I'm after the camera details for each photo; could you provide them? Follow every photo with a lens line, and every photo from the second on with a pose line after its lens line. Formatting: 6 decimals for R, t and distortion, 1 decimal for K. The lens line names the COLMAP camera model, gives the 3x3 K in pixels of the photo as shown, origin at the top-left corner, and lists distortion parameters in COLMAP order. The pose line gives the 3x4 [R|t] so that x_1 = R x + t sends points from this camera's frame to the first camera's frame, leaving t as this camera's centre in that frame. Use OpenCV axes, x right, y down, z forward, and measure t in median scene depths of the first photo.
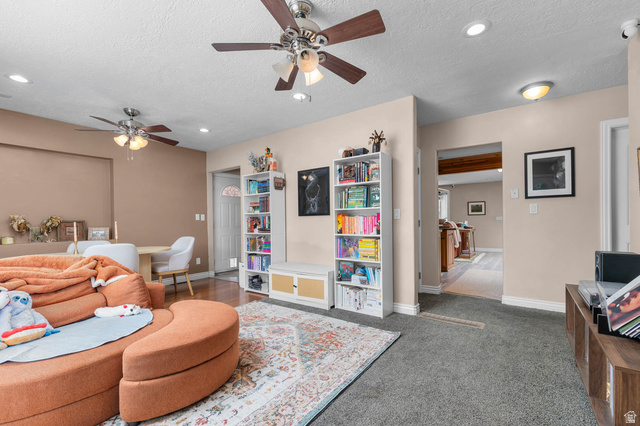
lens RADIAL K [[280.9, 0, 321.3], [0, 280.9, 219.0], [0, 0, 1]] dist [0.013196, 0.000007]
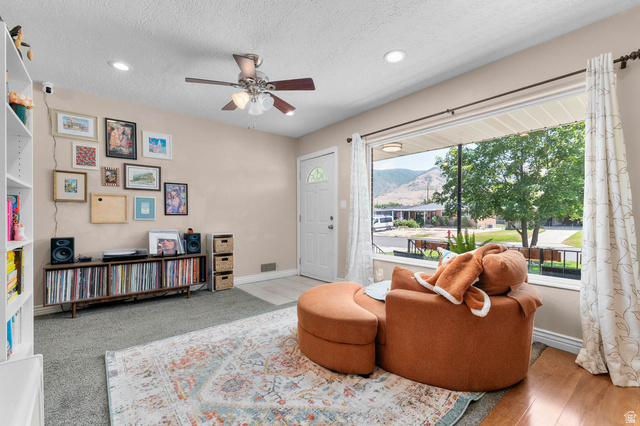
lens RADIAL K [[280.9, 0, 323.4], [0, 280.9, 213.2], [0, 0, 1]] dist [0.013196, 0.000007]
pose [[-0.969665, 0.012985, 0.244094, -0.576593], [0.007813, 0.999724, -0.022146, 0.029125], [-0.244314, -0.019567, -0.969499, 1.783242]]
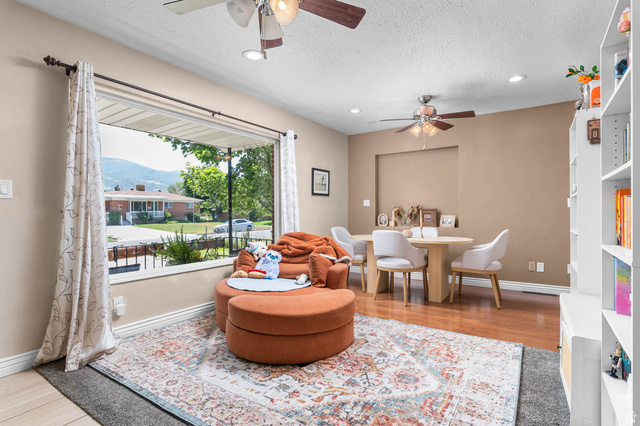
lens RADIAL K [[321.9, 0, 325.2], [0, 321.9, 211.4], [0, 0, 1]] dist [0.005261, 0.000368]
pose [[0.044193, 0.005552, -0.999008, 0.661415], [0.015874, 0.999854, 0.006259, 0.002863], [0.998897, -0.016135, 0.044098, 0.885406]]
